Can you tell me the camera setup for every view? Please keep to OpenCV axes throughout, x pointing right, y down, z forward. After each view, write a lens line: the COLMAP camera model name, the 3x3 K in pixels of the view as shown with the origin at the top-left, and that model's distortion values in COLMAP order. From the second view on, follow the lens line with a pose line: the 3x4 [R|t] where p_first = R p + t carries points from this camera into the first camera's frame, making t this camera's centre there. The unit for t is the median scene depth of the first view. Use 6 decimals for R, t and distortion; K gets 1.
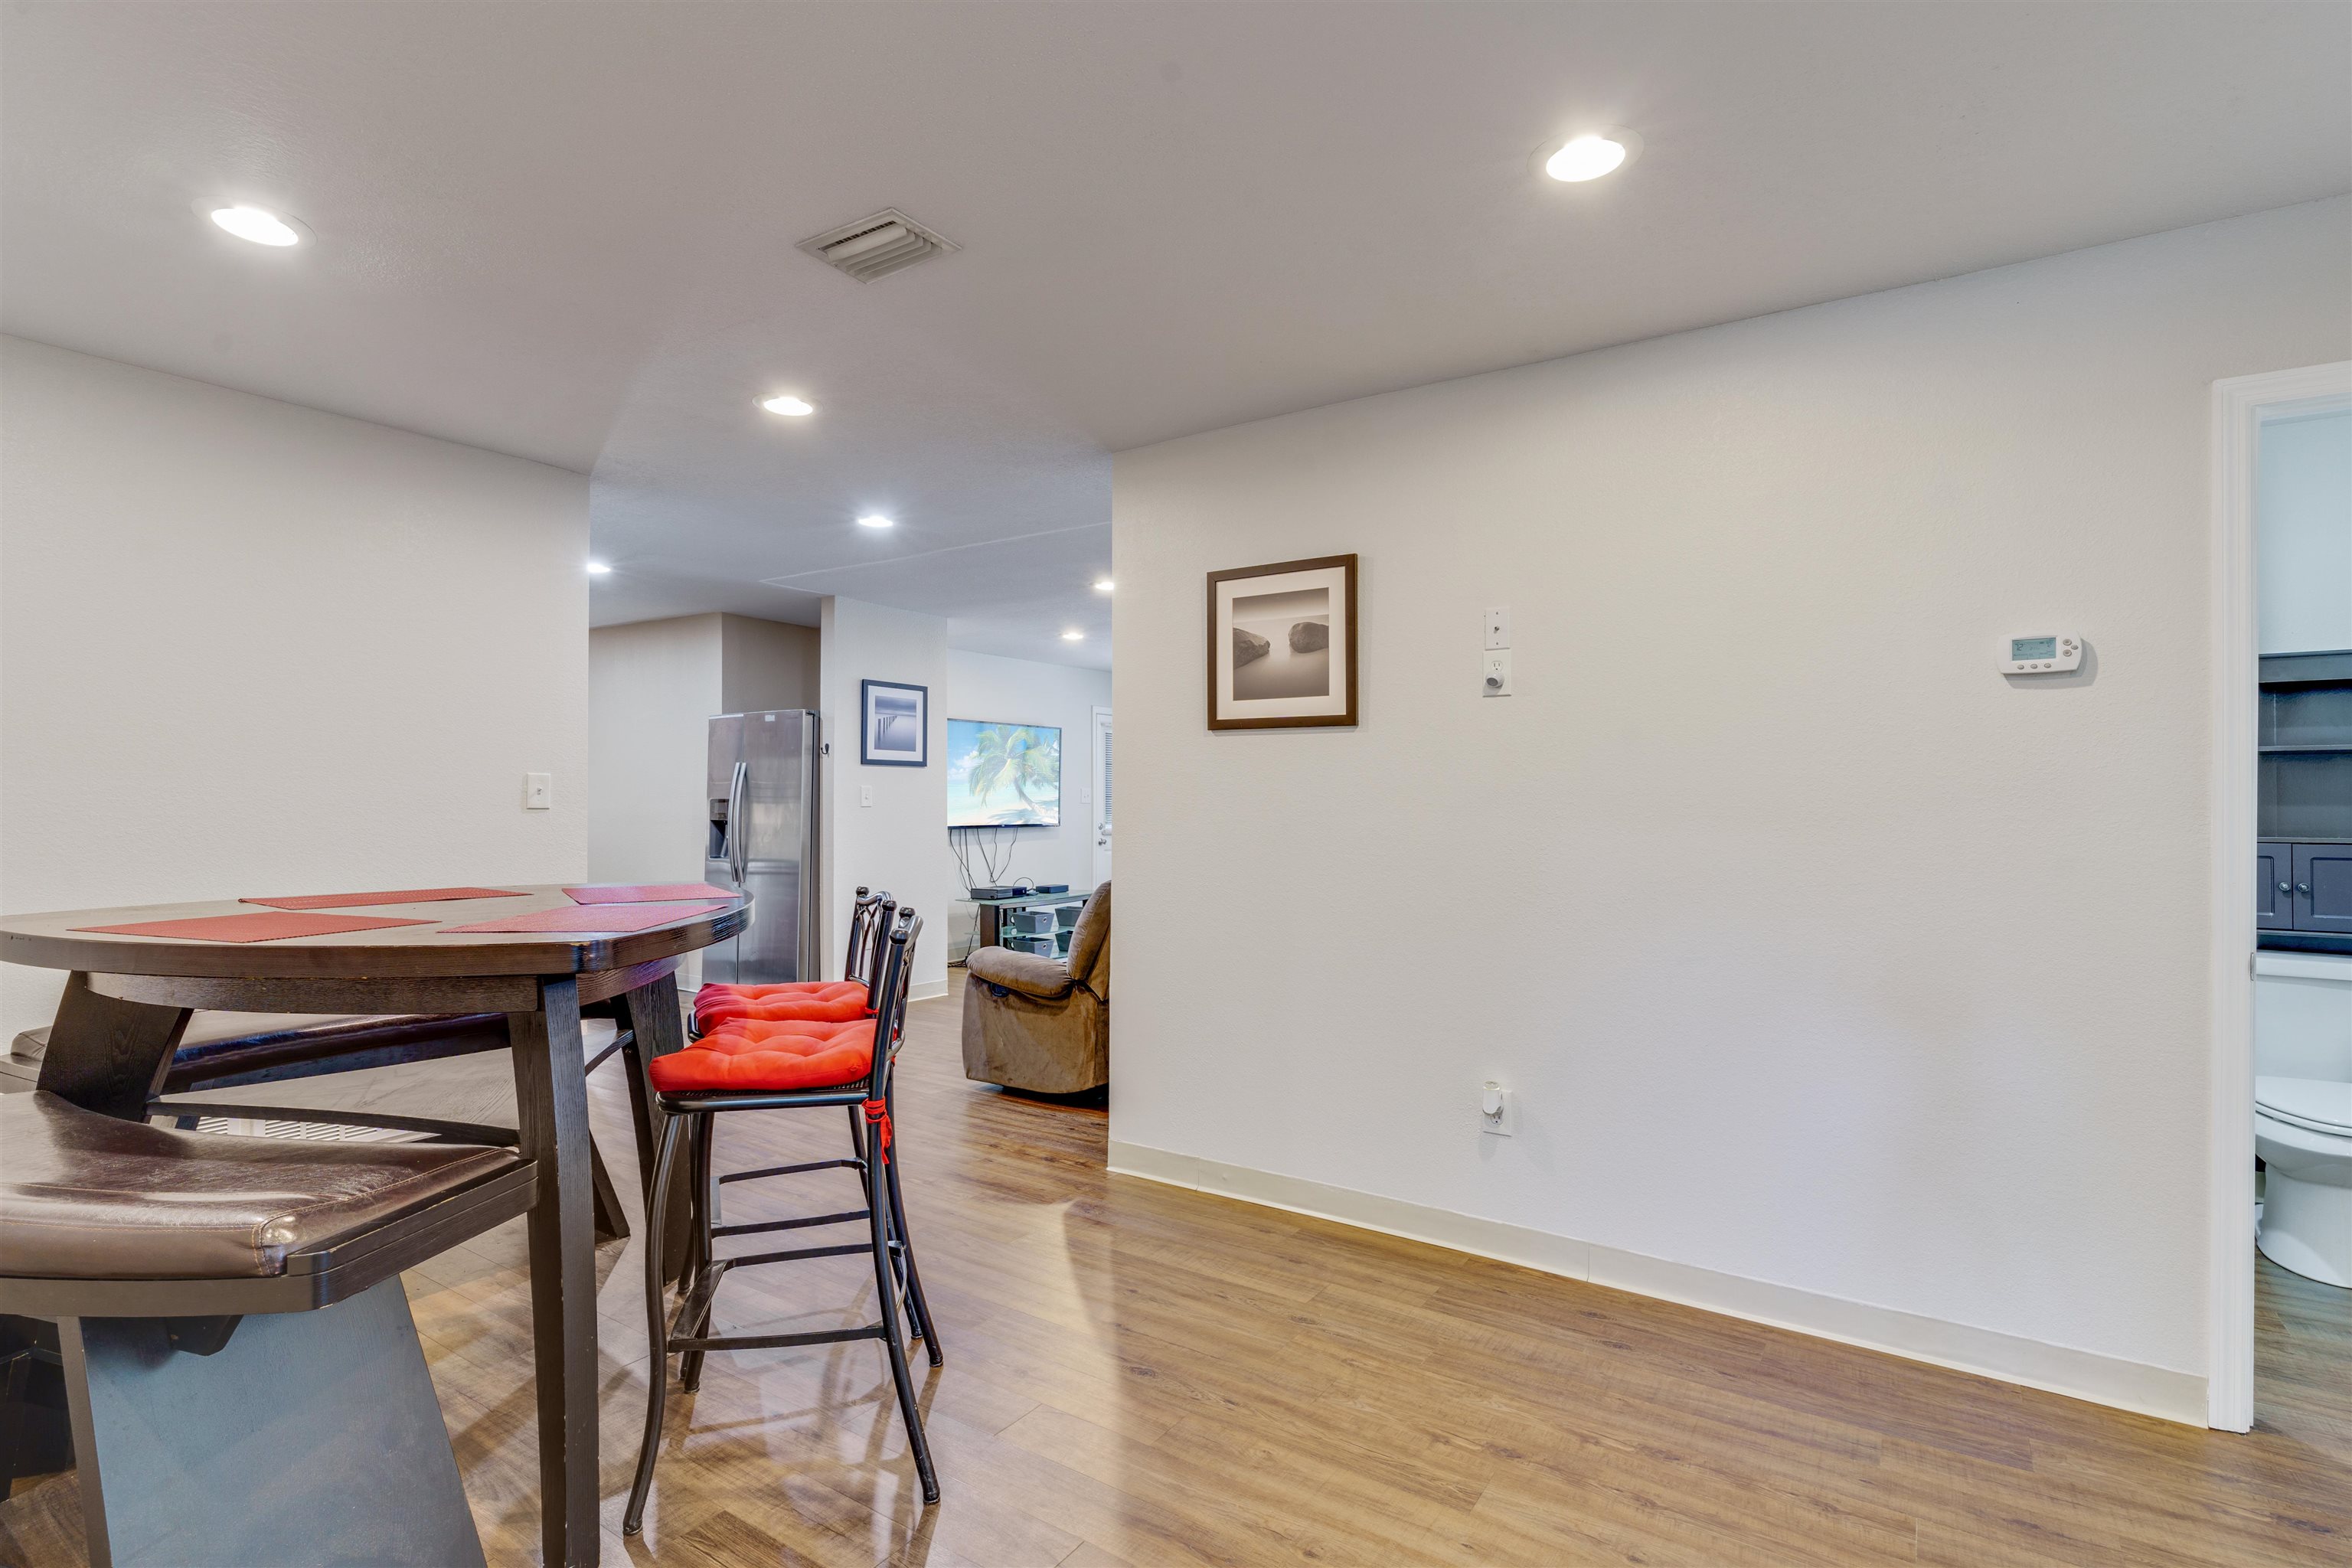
lens RADIAL K [[1131.2, 0, 1180.2], [0, 1131.2, 796.9], [0, 0, 1]] dist [0.000829, -0.000851]
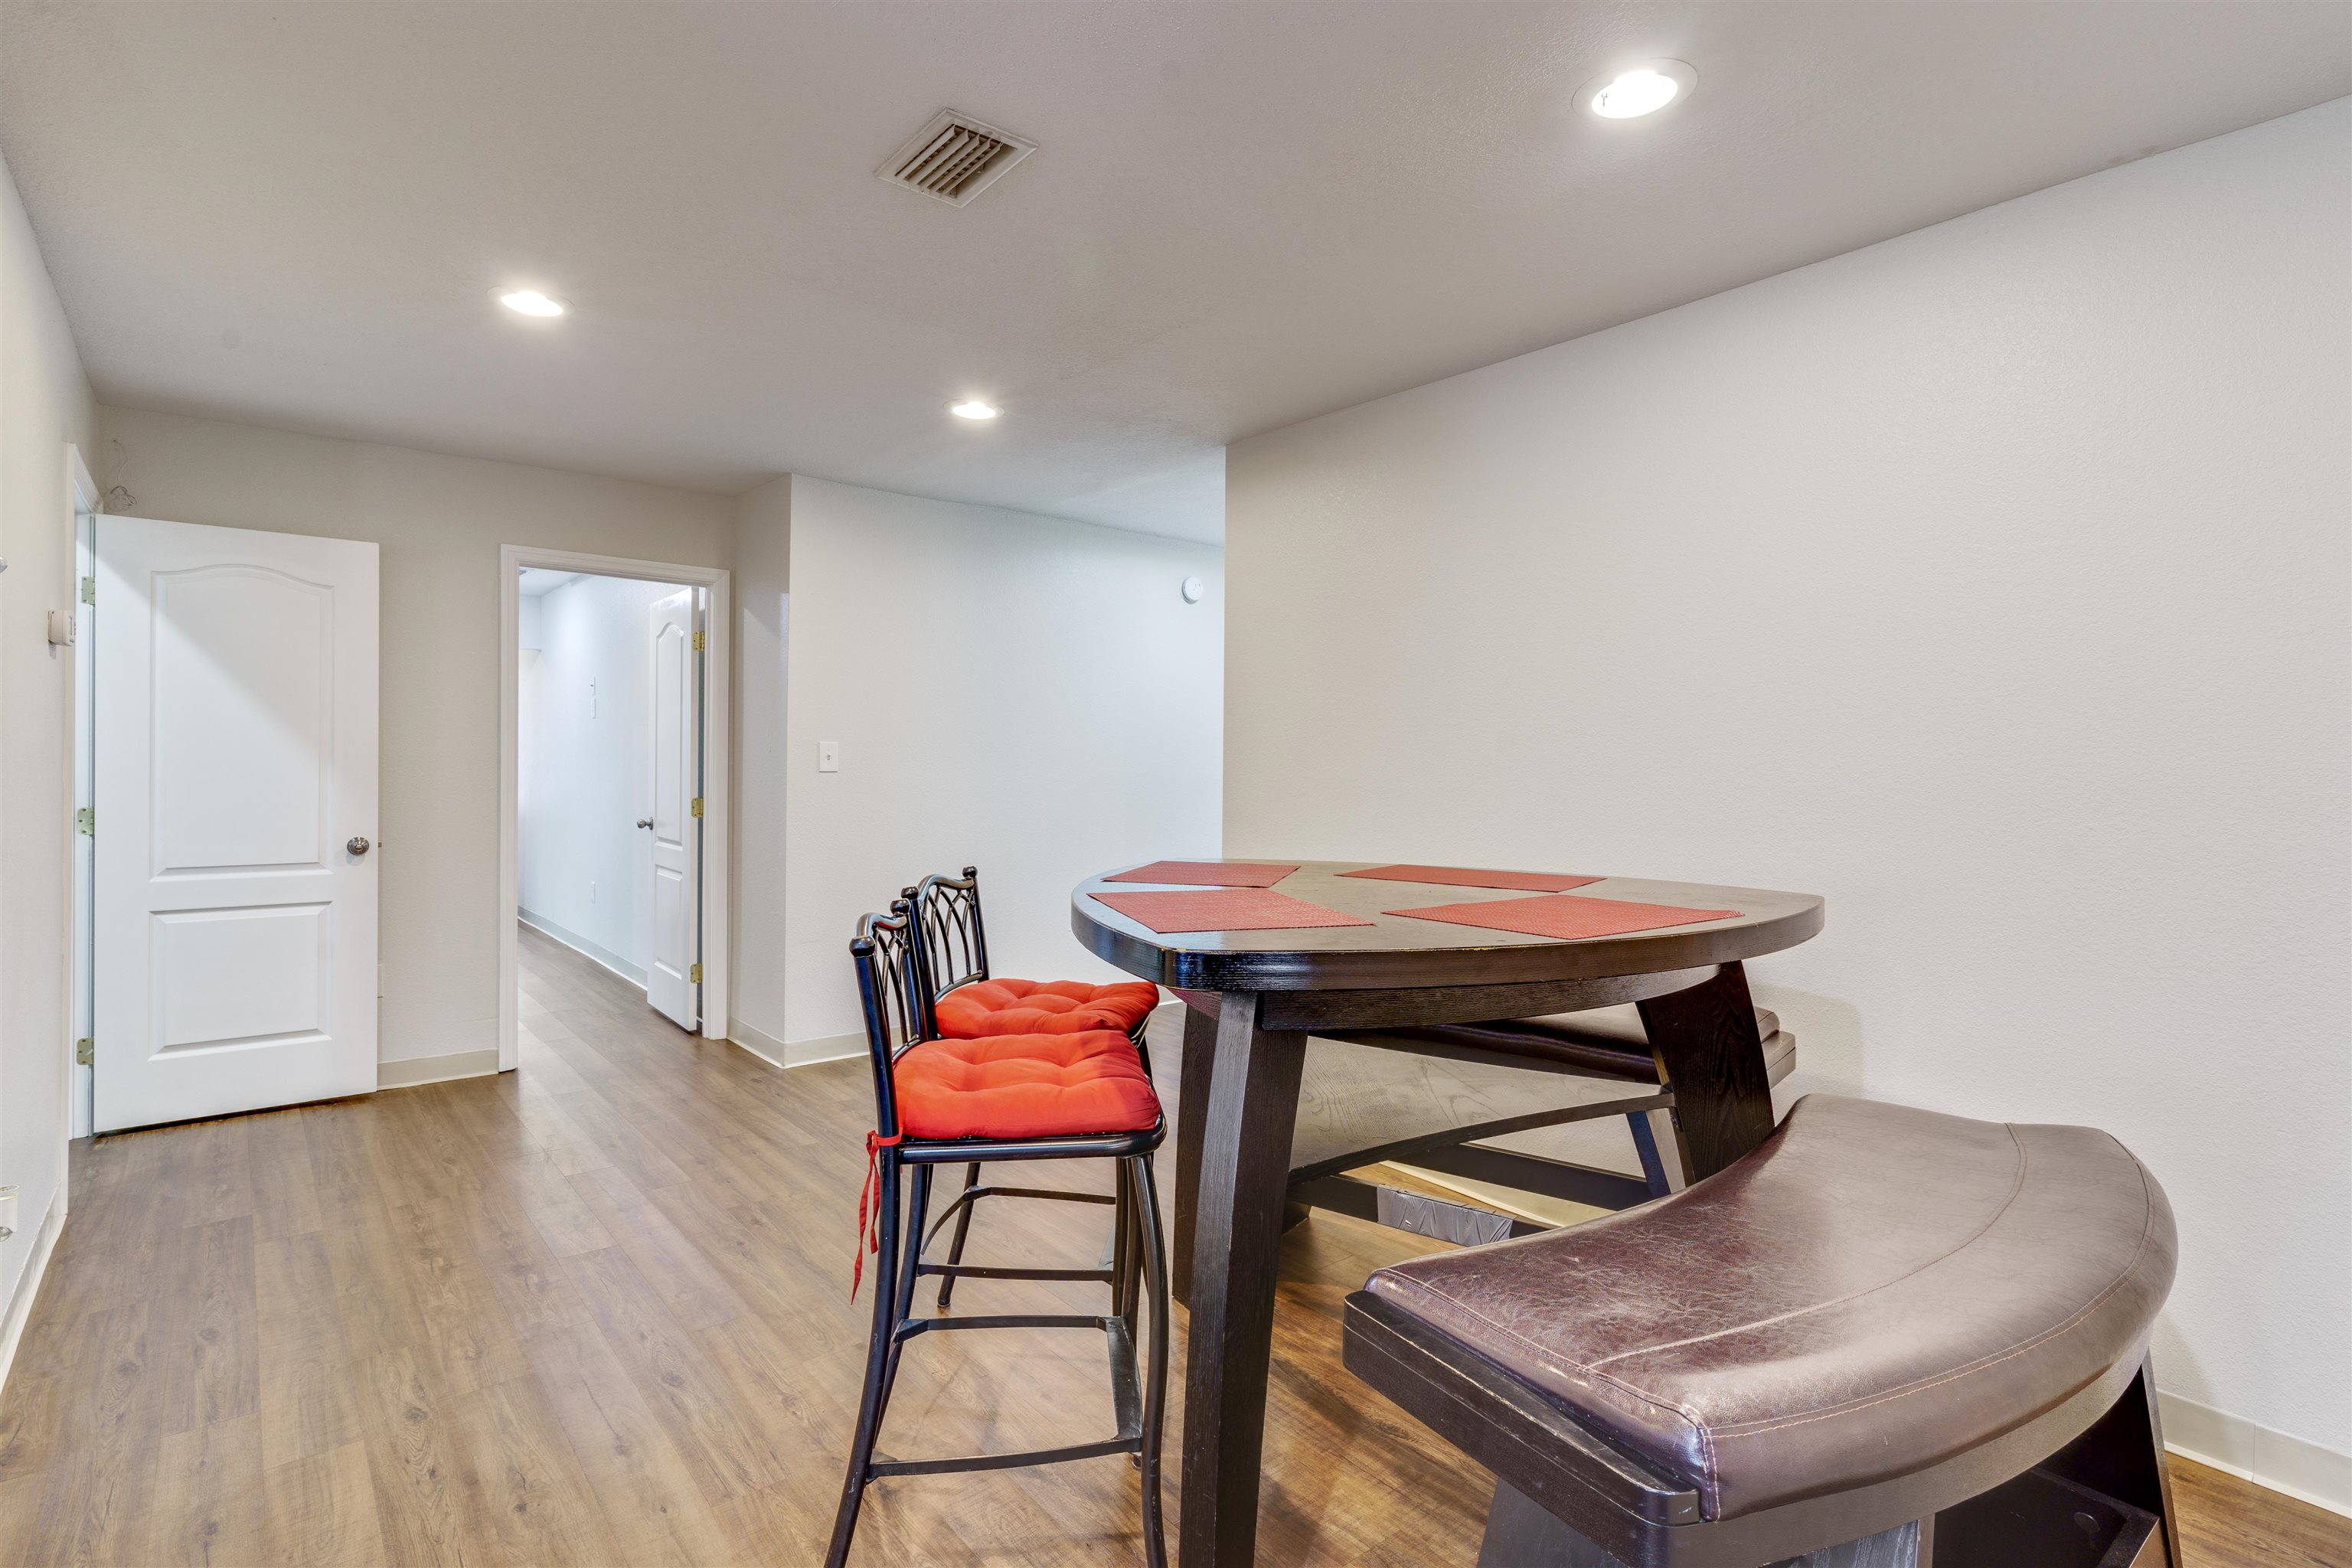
lens RADIAL K [[1131.2, 0, 1178.7], [0, 1131.2, 772.8], [0, 0, 1]] dist [0.000829, -0.000851]
pose [[-0.955085, -0.019796, 0.295670, -0.257582], [-0.015030, 0.999718, 0.018383, -0.004915], [-0.295951, 0.013114, -0.955113, 0.651615]]
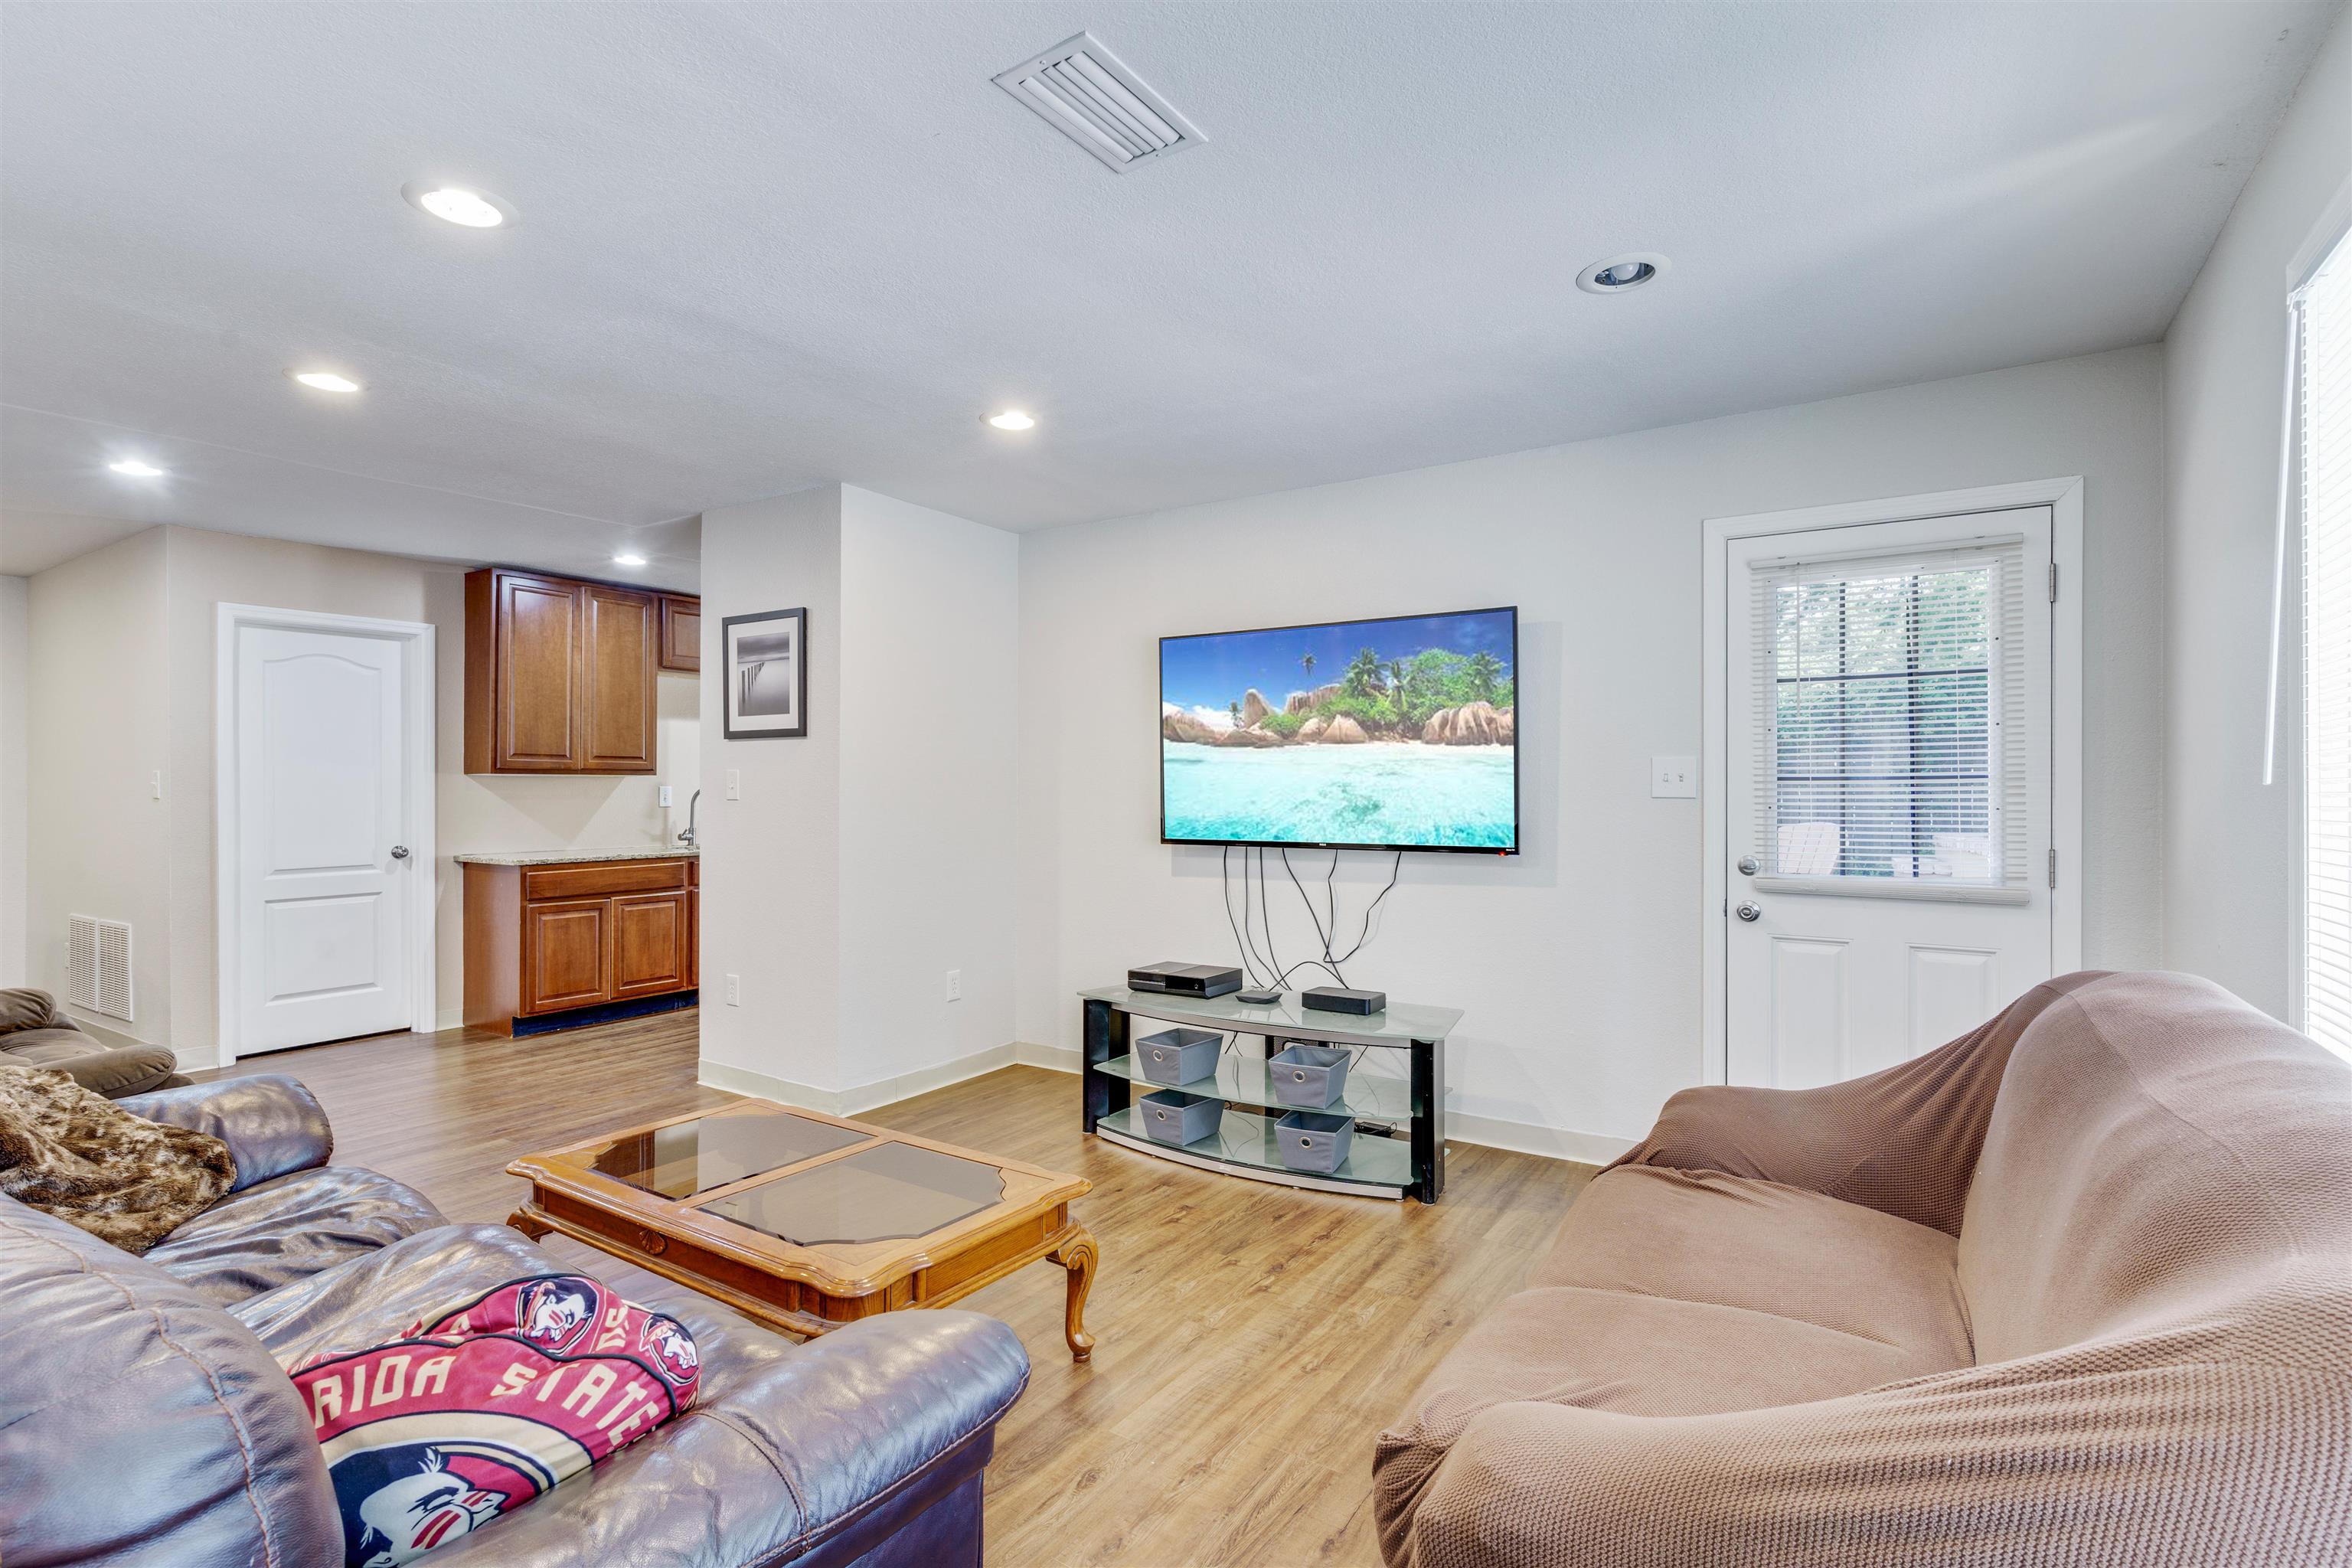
lens RADIAL K [[1131.2, 0, 1156.7], [0, 1131.2, 775.3], [0, 0, 1]] dist [0.000829, -0.000851]
pose [[-0.008365, -0.007277, -0.999939, 0.411325], [0.006976, 0.999949, -0.007335, 0.000555], [0.999941, -0.007036, -0.008314, 1.251068]]
